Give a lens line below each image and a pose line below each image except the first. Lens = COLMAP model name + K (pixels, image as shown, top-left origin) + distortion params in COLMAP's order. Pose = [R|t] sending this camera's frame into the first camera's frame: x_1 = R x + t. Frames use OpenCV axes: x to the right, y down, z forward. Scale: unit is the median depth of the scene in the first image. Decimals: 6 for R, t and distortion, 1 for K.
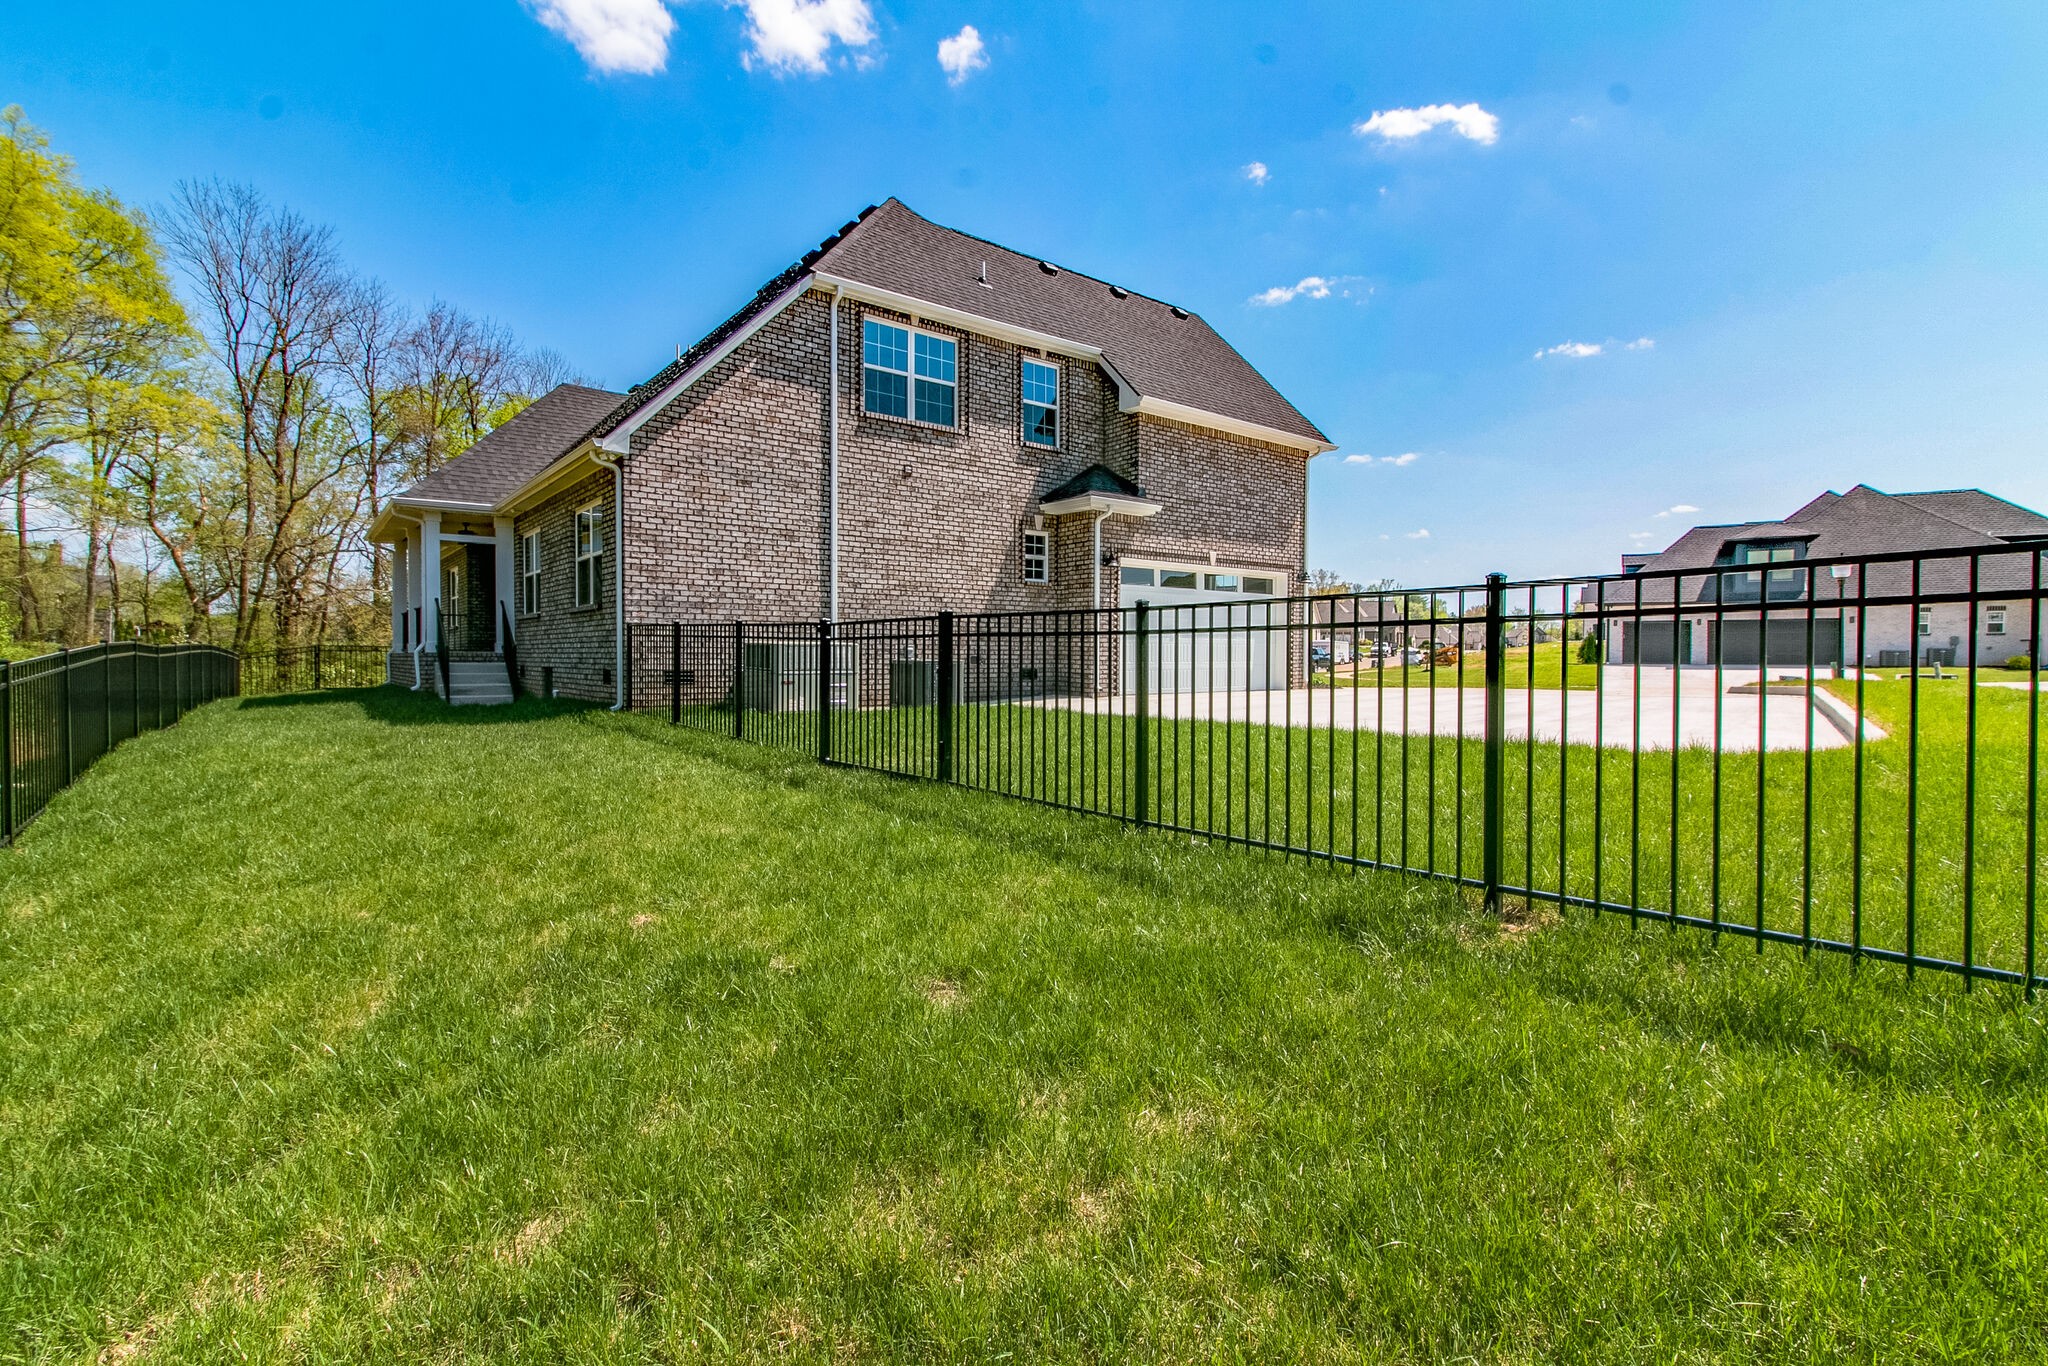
lens RADIAL K [[959.3, 0, 1027.9], [0, 959.3, 675.9], [0, 0, 1]] dist [-0.000374, 0.000609]
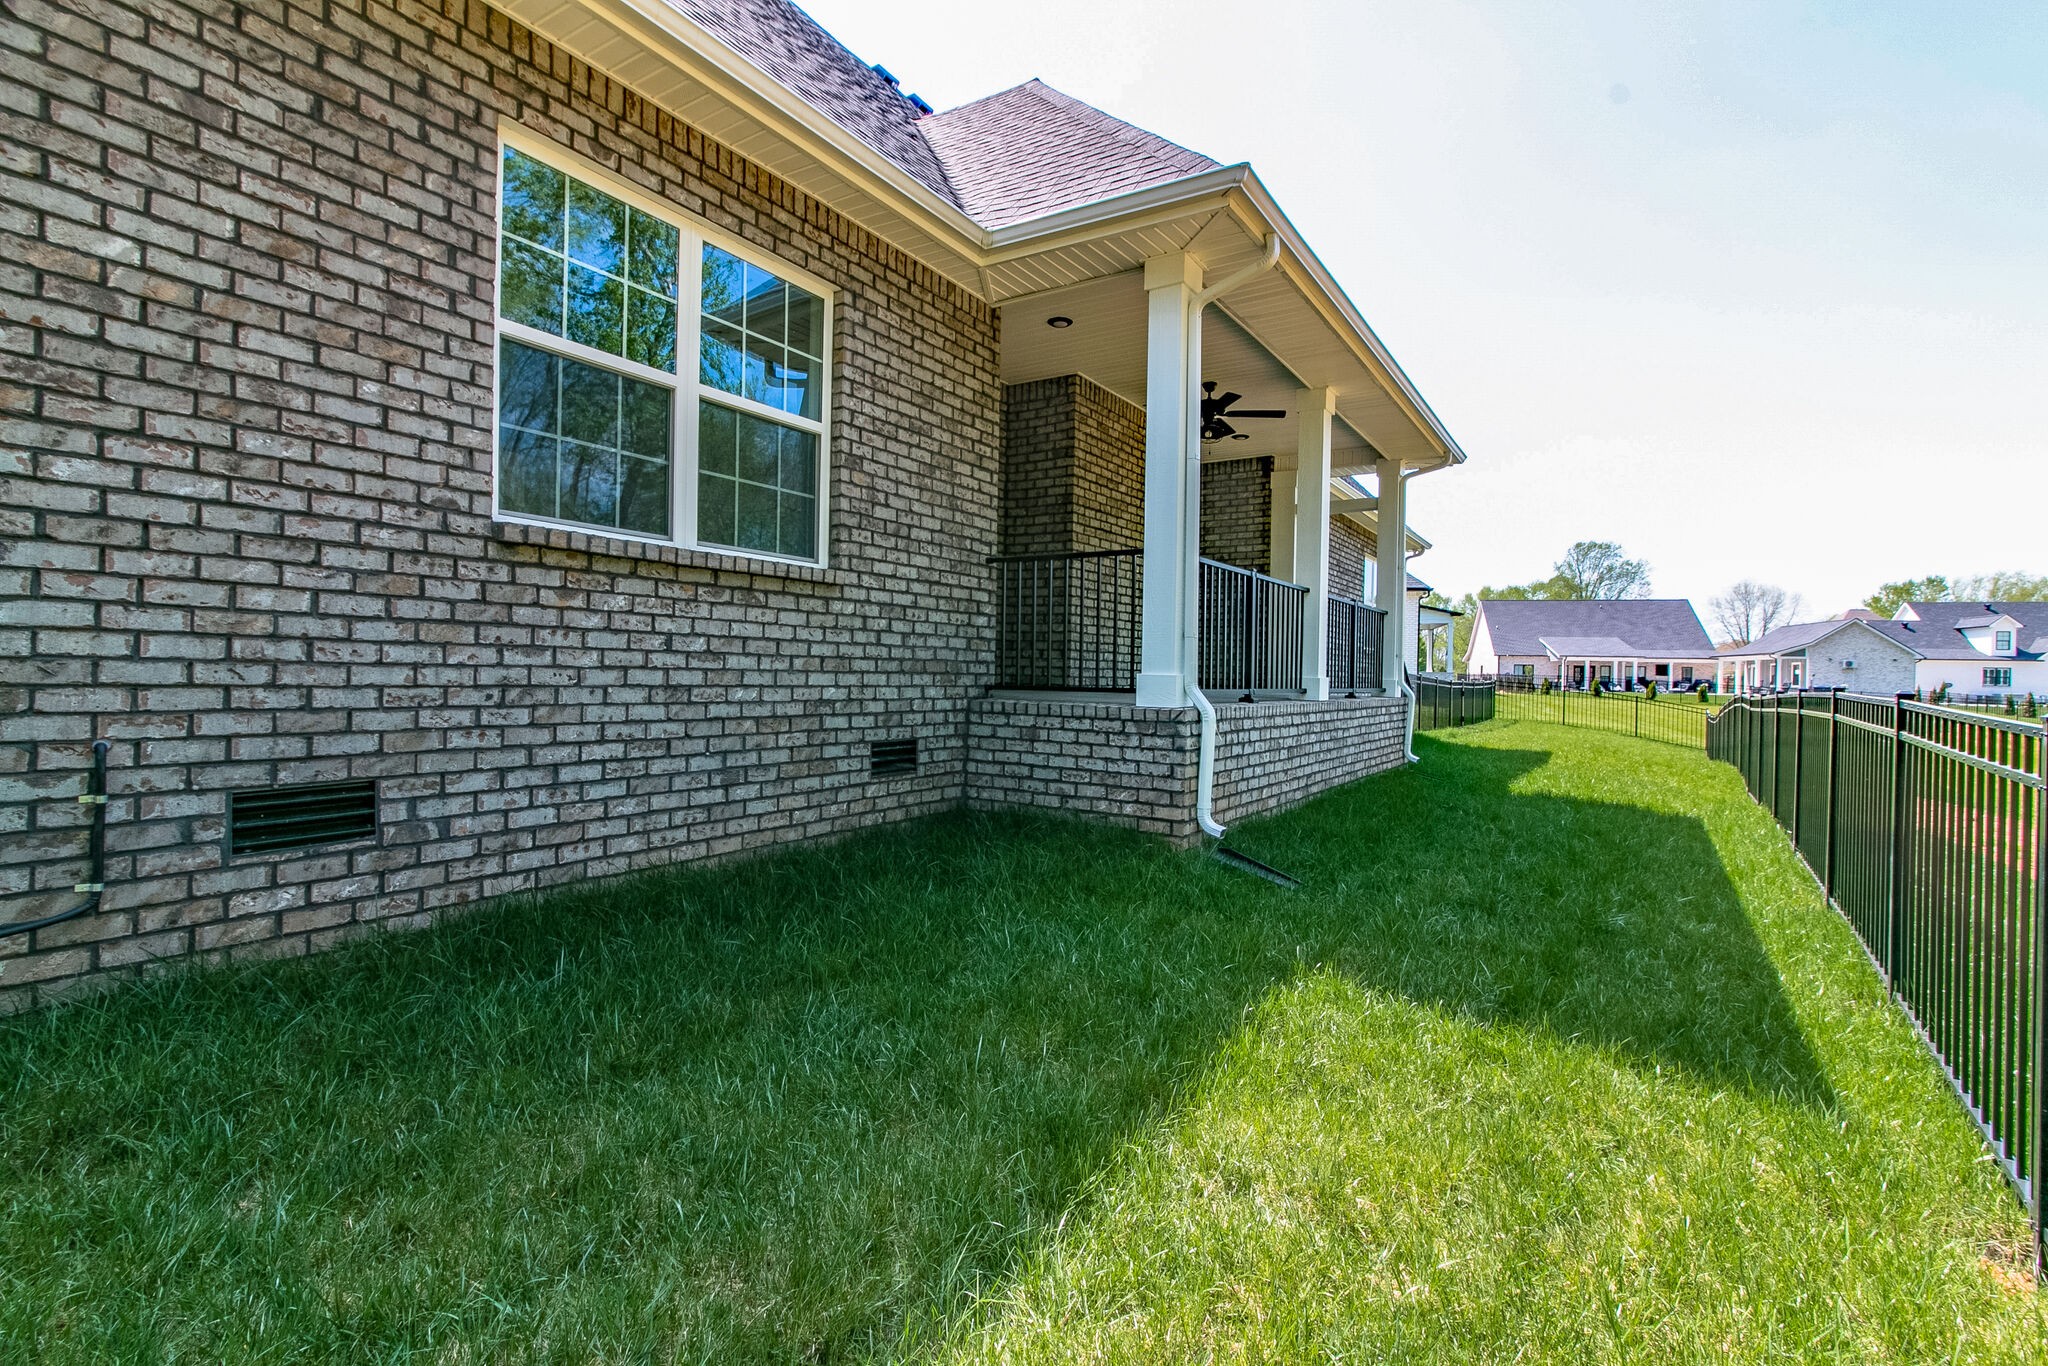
lens RADIAL K [[959.3, 0, 1027.9], [0, 959.3, 675.9], [0, 0, 1]] dist [-0.000374, 0.000609]
pose [[0.948108, 0.018202, 0.317427, -0.114348], [-0.013354, 0.999759, -0.017440, -0.223461], [-0.317668, 0.012296, 0.948122, 0.699054]]
